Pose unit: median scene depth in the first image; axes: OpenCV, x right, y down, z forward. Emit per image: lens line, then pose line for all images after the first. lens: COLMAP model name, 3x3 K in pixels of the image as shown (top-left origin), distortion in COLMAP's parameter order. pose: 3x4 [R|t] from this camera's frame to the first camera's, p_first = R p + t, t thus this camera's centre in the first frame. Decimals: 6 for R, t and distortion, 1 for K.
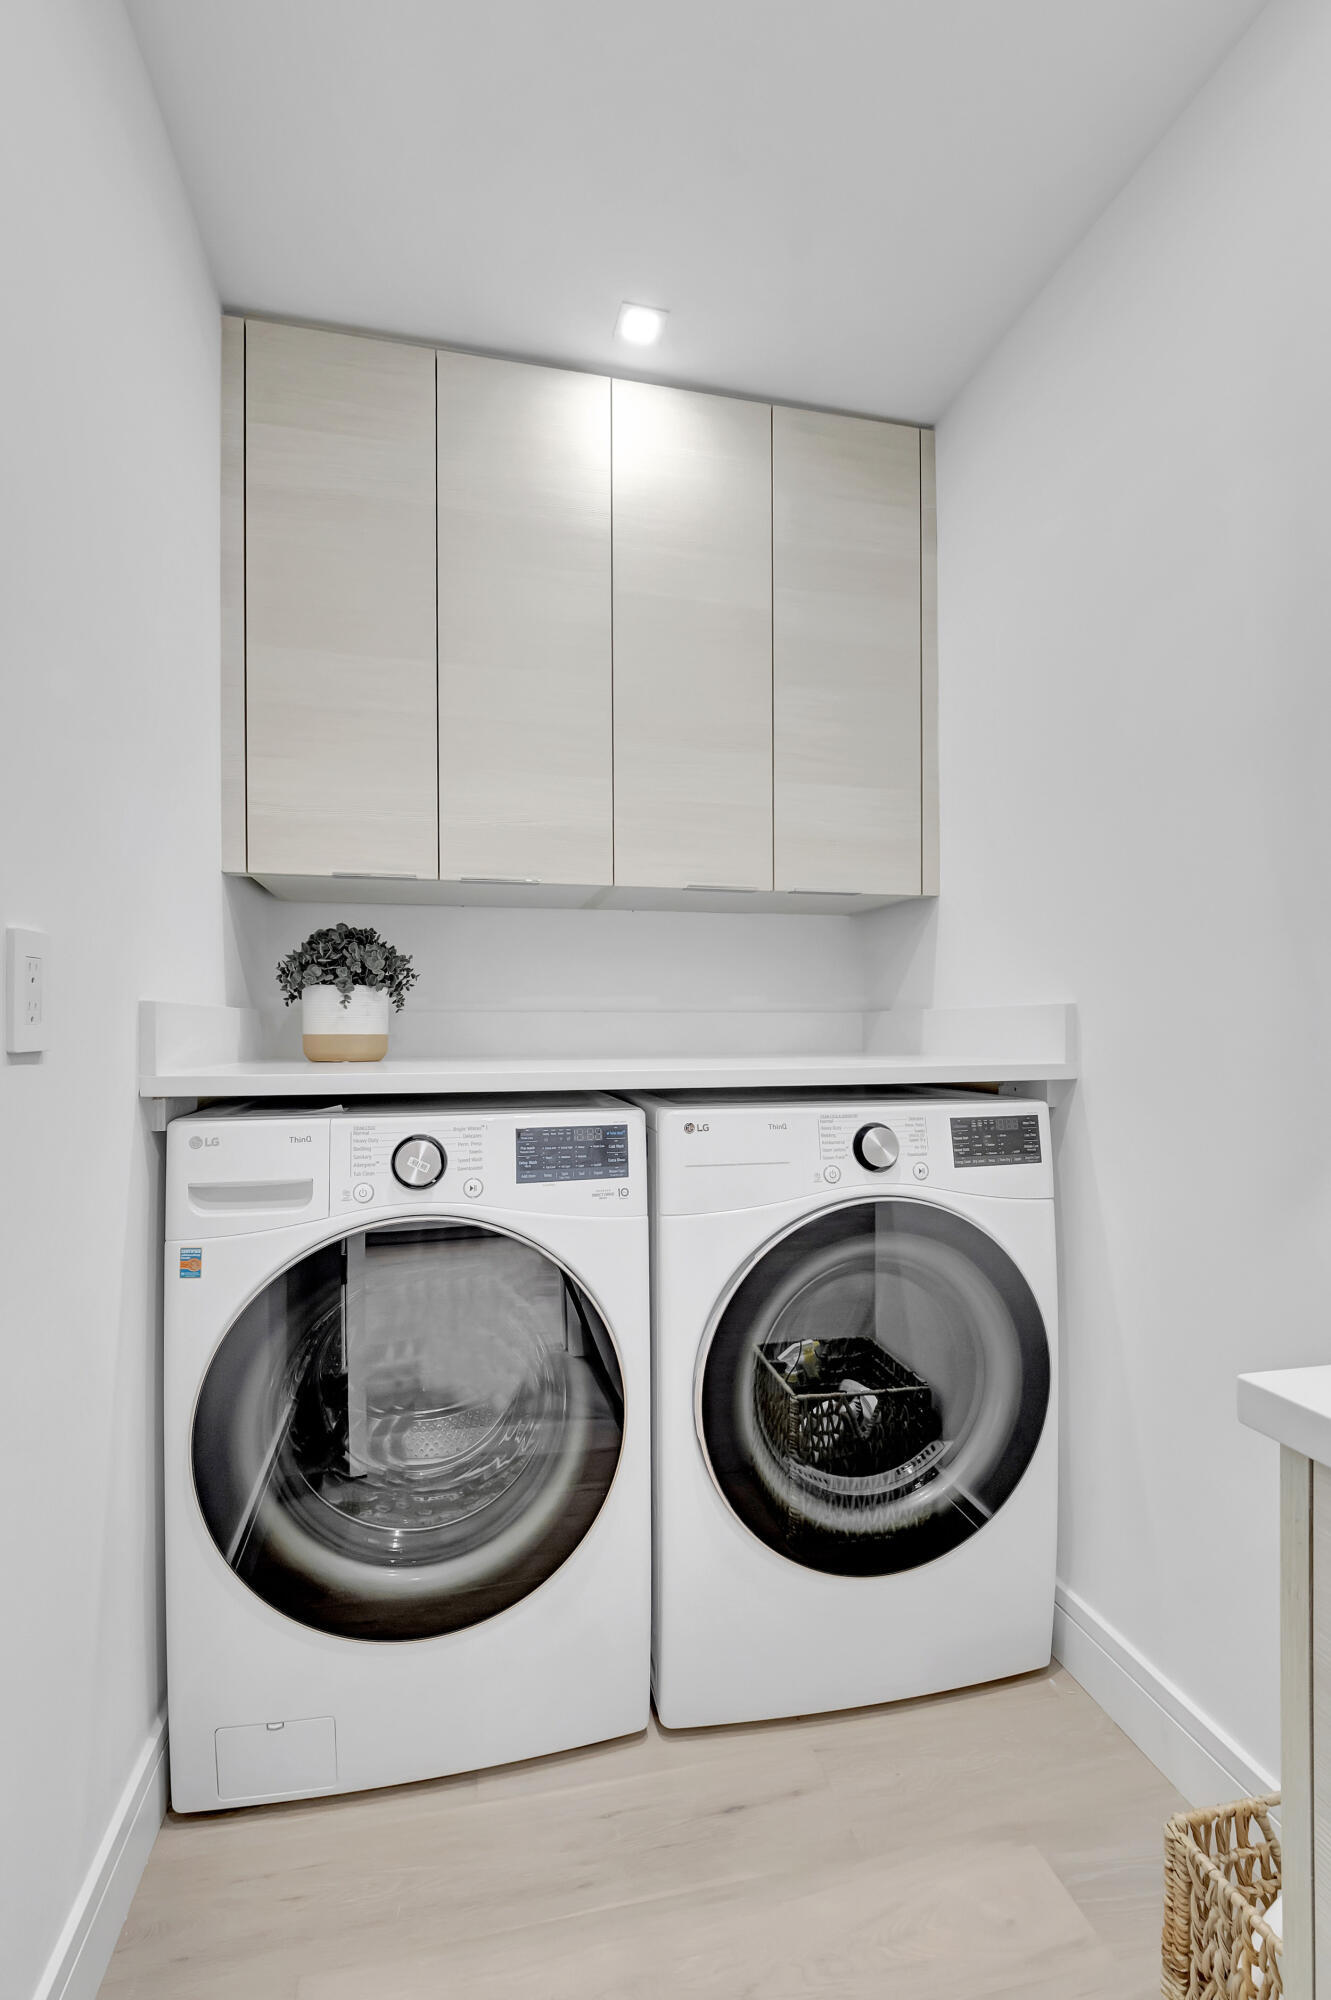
lens RADIAL K [[865.0, 0, 666.7], [0, 865.0, 1030.7], [0, 0, 1]] dist [0.001941, -0.000387]
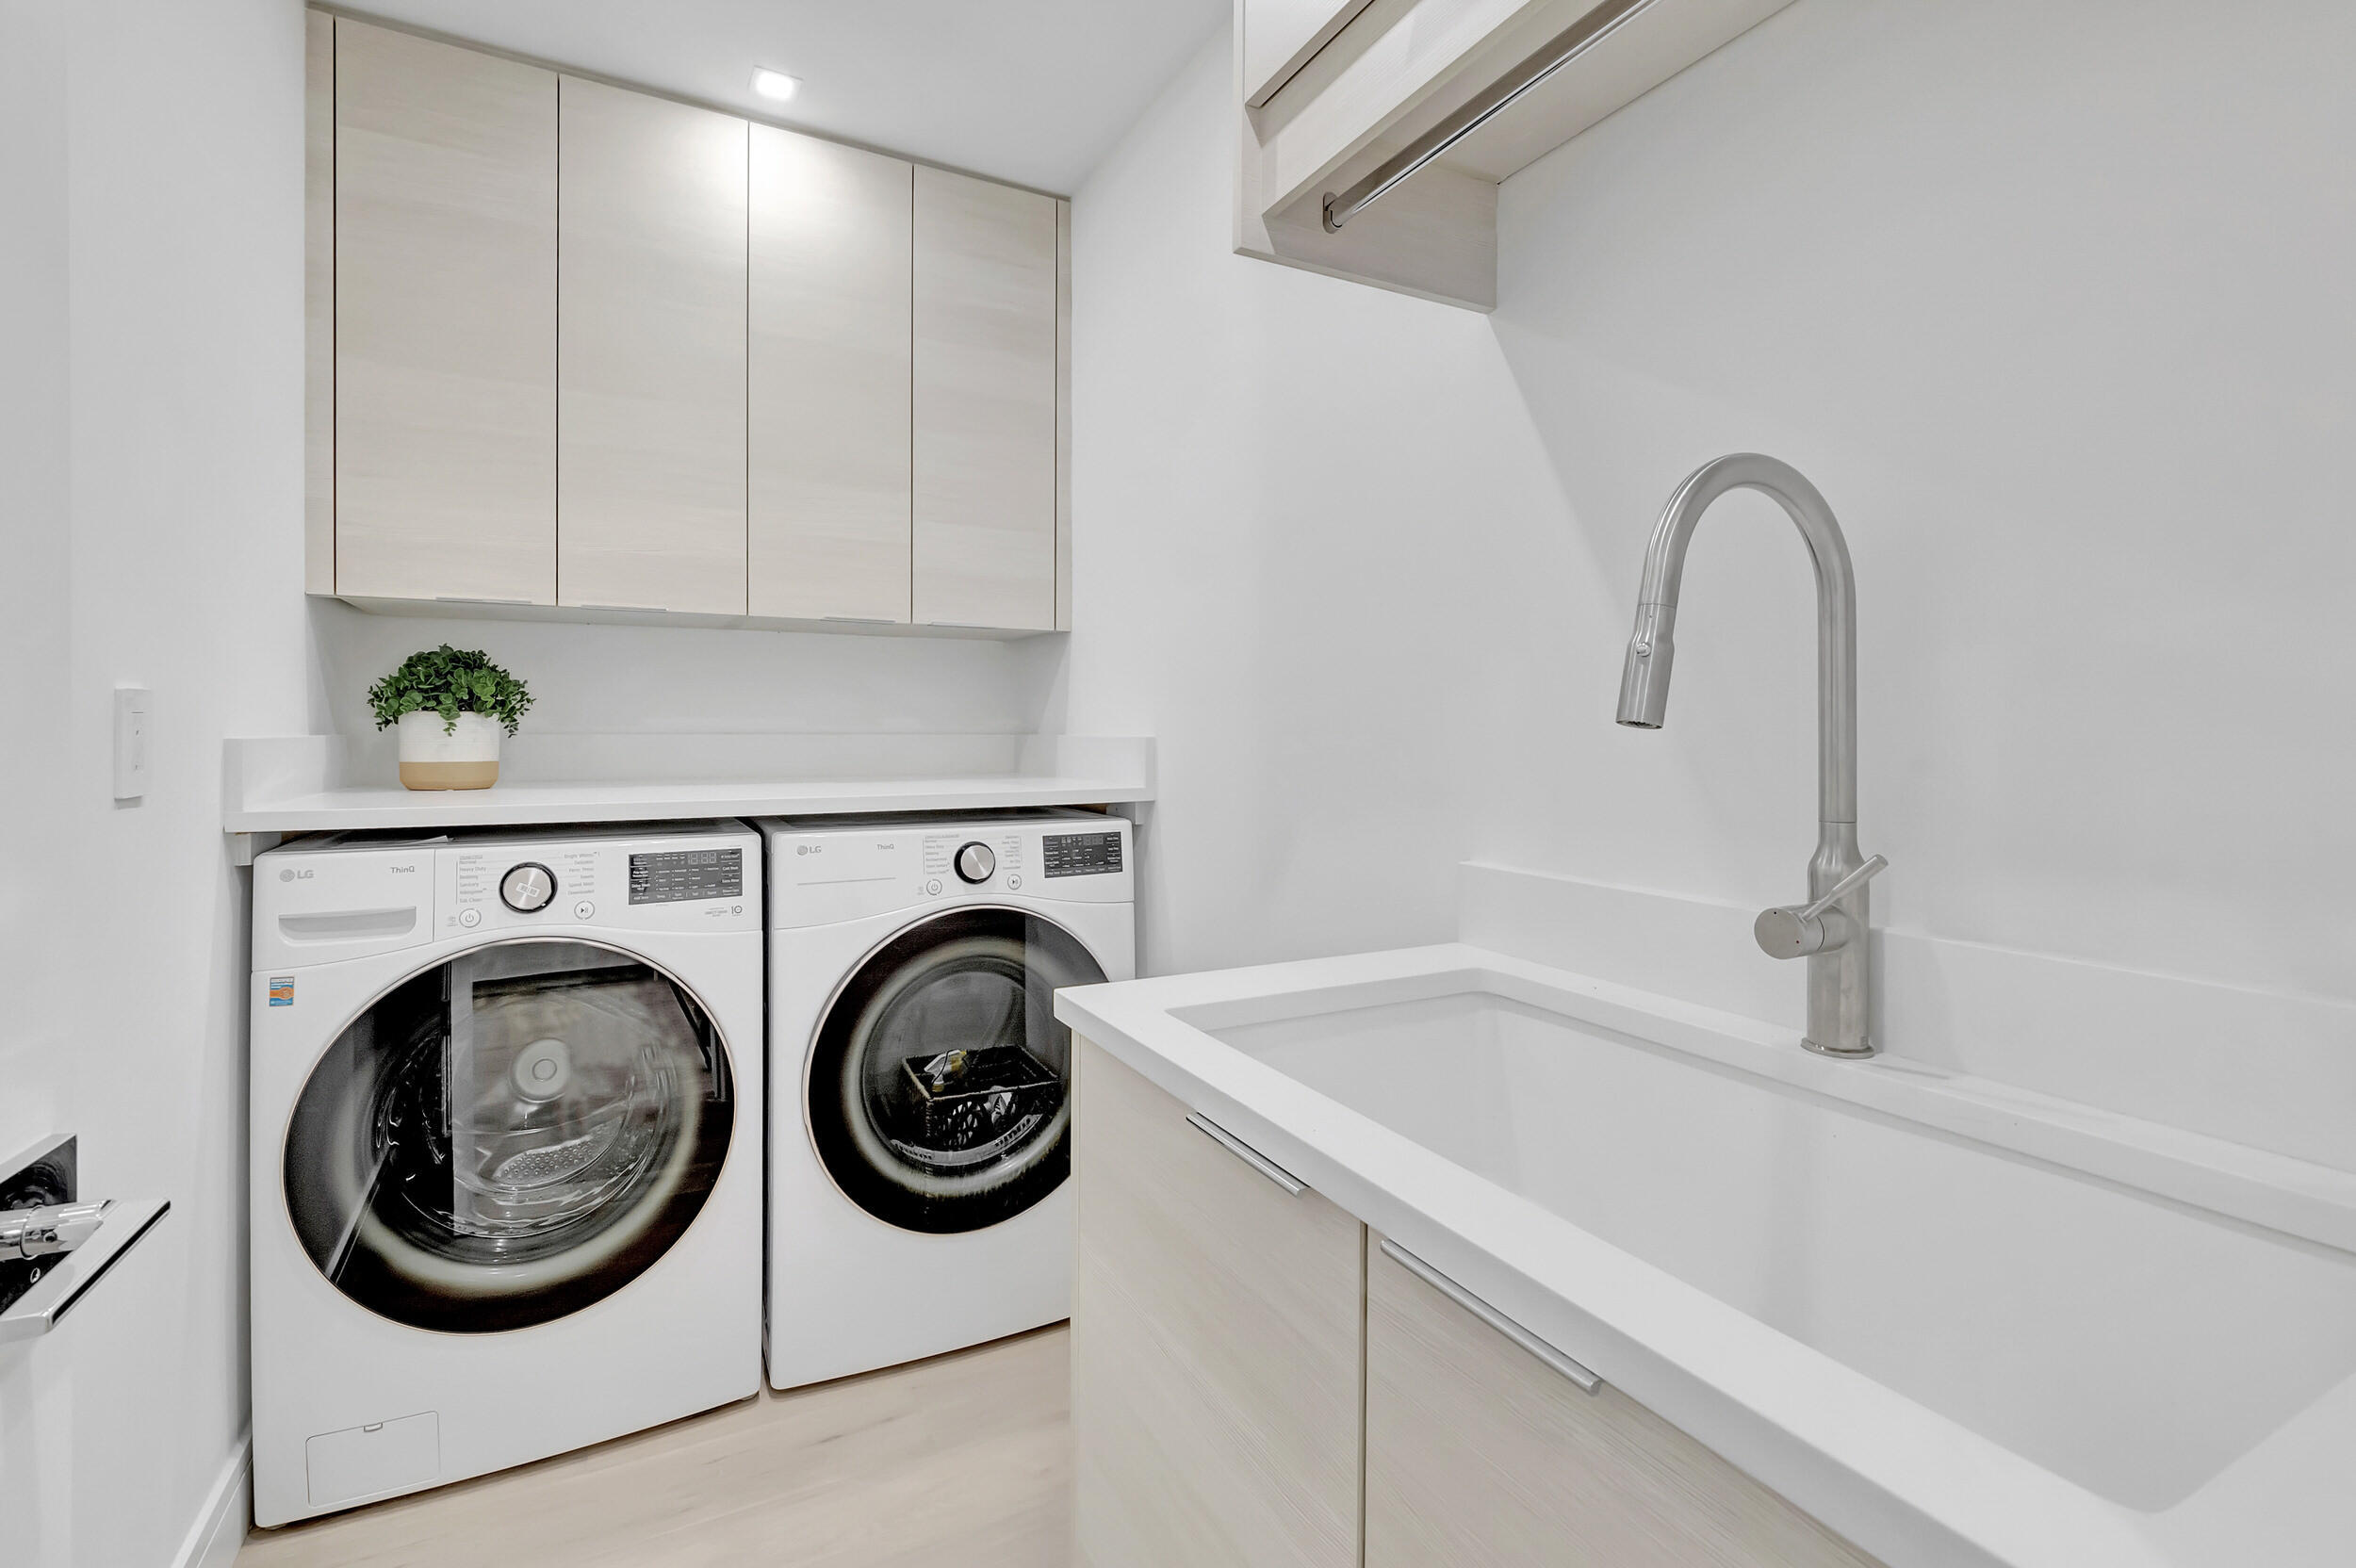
lens RADIAL K [[1050.0, 0, 1176.3], [0, 1050.0, 727.5], [0, 0, 1]] dist [-0.003042, 0.000298]
pose [[0.967677, 0.005244, 0.252137, 0.140981], [-0.005490, 0.999985, 0.000275, -0.045255], [-0.252131, -0.001651, 0.967692, -0.401331]]
